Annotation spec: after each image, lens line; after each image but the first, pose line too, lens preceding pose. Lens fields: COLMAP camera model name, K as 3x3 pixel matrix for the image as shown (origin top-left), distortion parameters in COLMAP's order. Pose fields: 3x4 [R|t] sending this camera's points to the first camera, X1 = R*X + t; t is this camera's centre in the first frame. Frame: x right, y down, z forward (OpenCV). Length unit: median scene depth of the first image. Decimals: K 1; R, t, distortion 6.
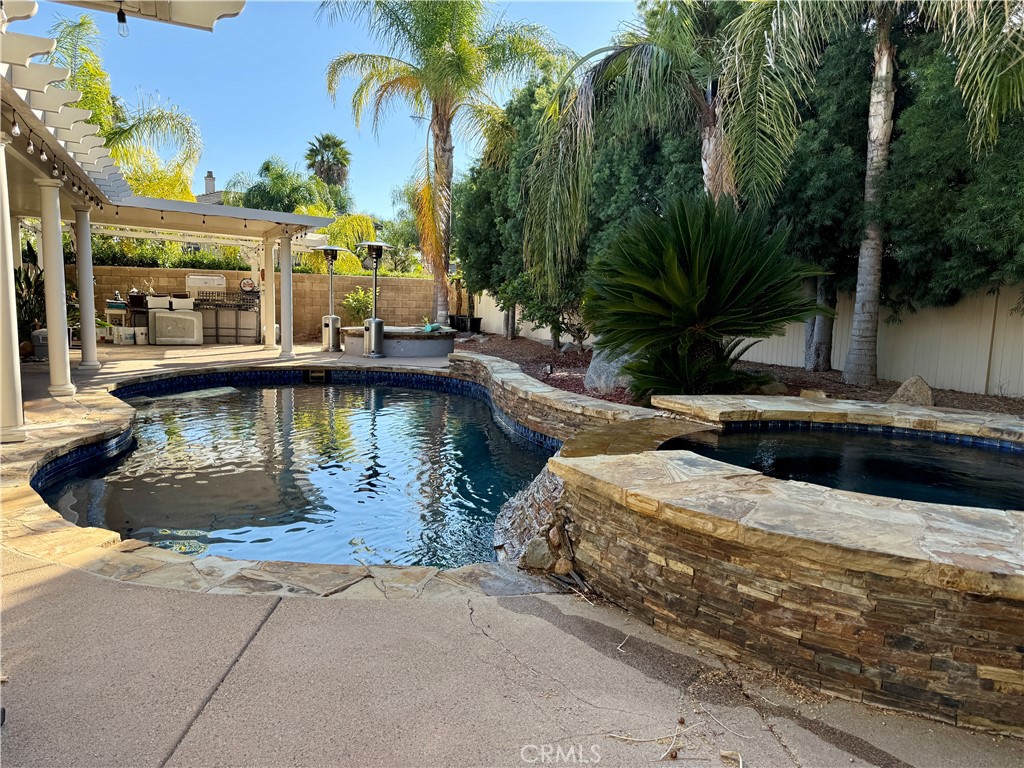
lens RADIAL K [[730.3, 0, 510.5], [0, 730.3, 382.5], [0, 0, 1]] dist [0.004099, -0.027469]
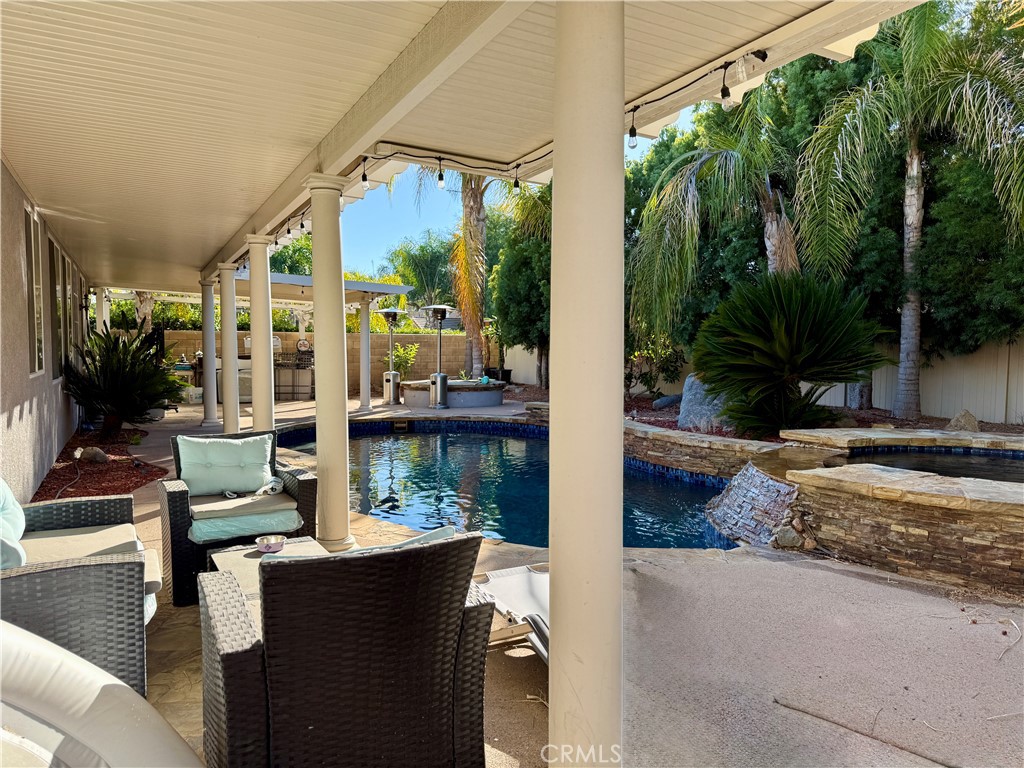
lens RADIAL K [[730.3, 0, 508.2], [0, 730.3, 384.1], [0, 0, 1]] dist [0.004099, -0.027469]
pose [[0.998106, -0.025574, 0.055943, -0.276913], [0.029122, 0.997553, -0.063553, 0.003428], [-0.054181, 0.065062, 0.996409, -0.205760]]
